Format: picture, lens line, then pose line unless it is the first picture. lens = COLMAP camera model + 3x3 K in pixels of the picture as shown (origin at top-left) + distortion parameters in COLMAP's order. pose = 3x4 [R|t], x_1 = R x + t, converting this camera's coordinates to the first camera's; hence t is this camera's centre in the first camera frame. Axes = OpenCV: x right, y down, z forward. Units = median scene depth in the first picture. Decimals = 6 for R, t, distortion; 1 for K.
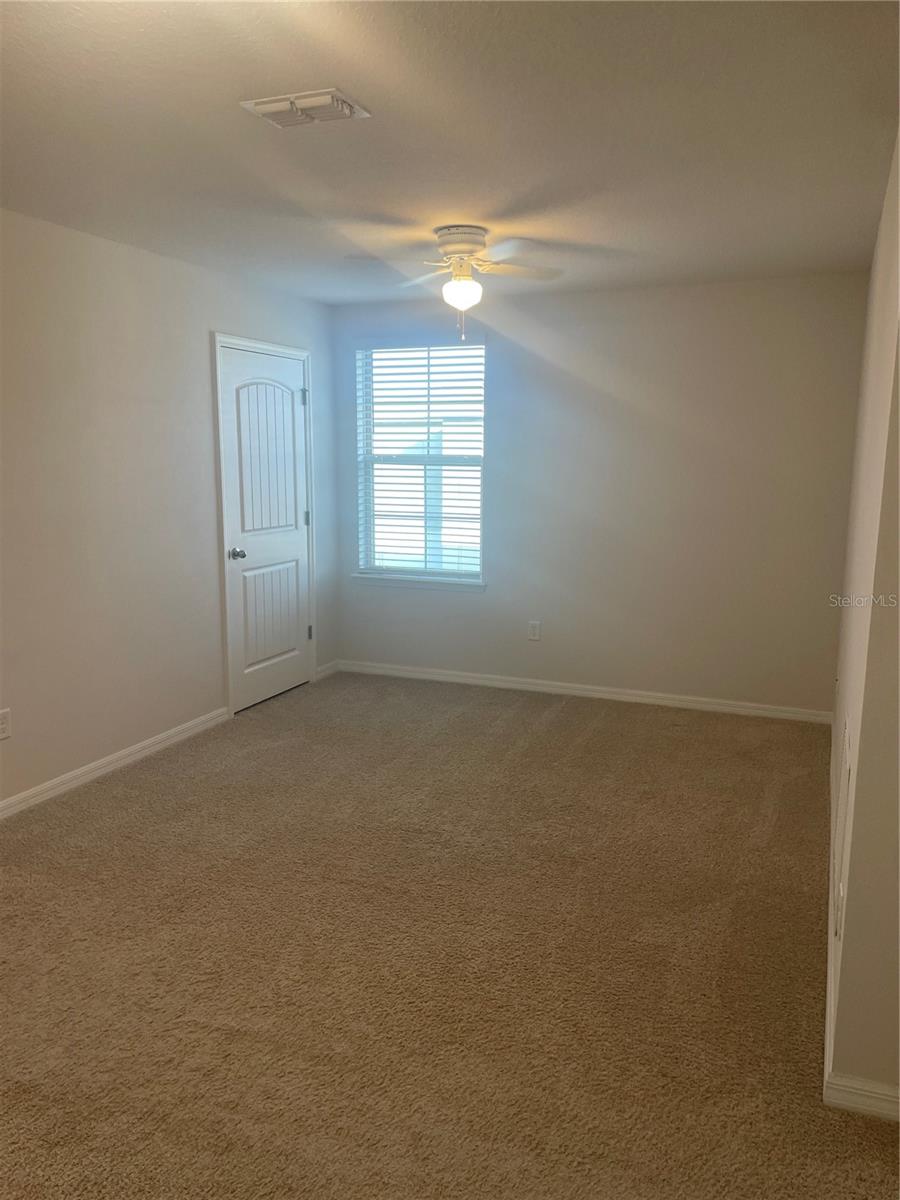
lens RADIAL K [[893.4, 0, 450.0], [0, 893.4, 600.0], [0, 0, 1]] dist [0.106324, -0.129989]
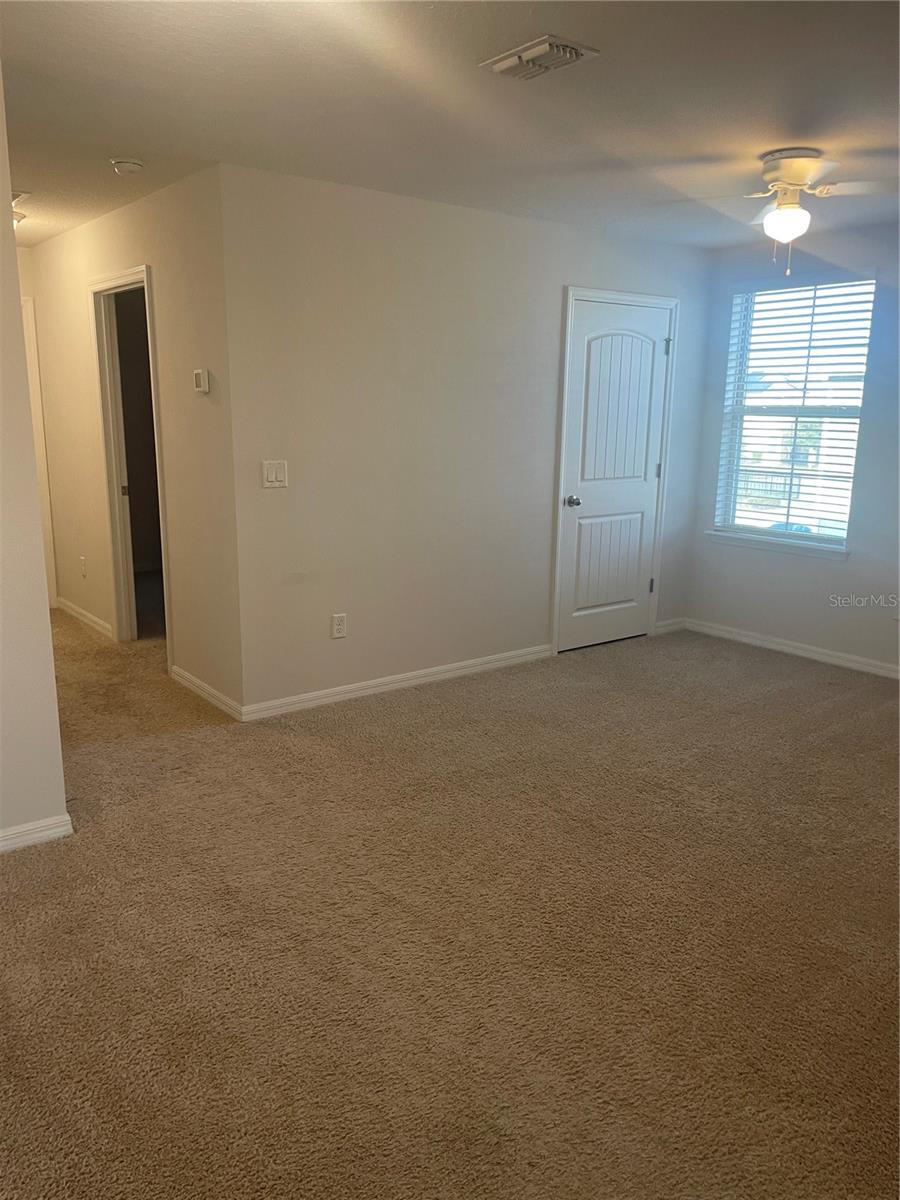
lens RADIAL K [[893.4, 0, 450.0], [0, 893.4, 600.0], [0, 0, 1]] dist [0.106324, -0.129989]
pose [[0.867482, 0.110916, -0.484947, 0.148869], [-0.089371, 0.993715, 0.067411, 0.005036], [0.489376, -0.015137, 0.871942, 0.016710]]
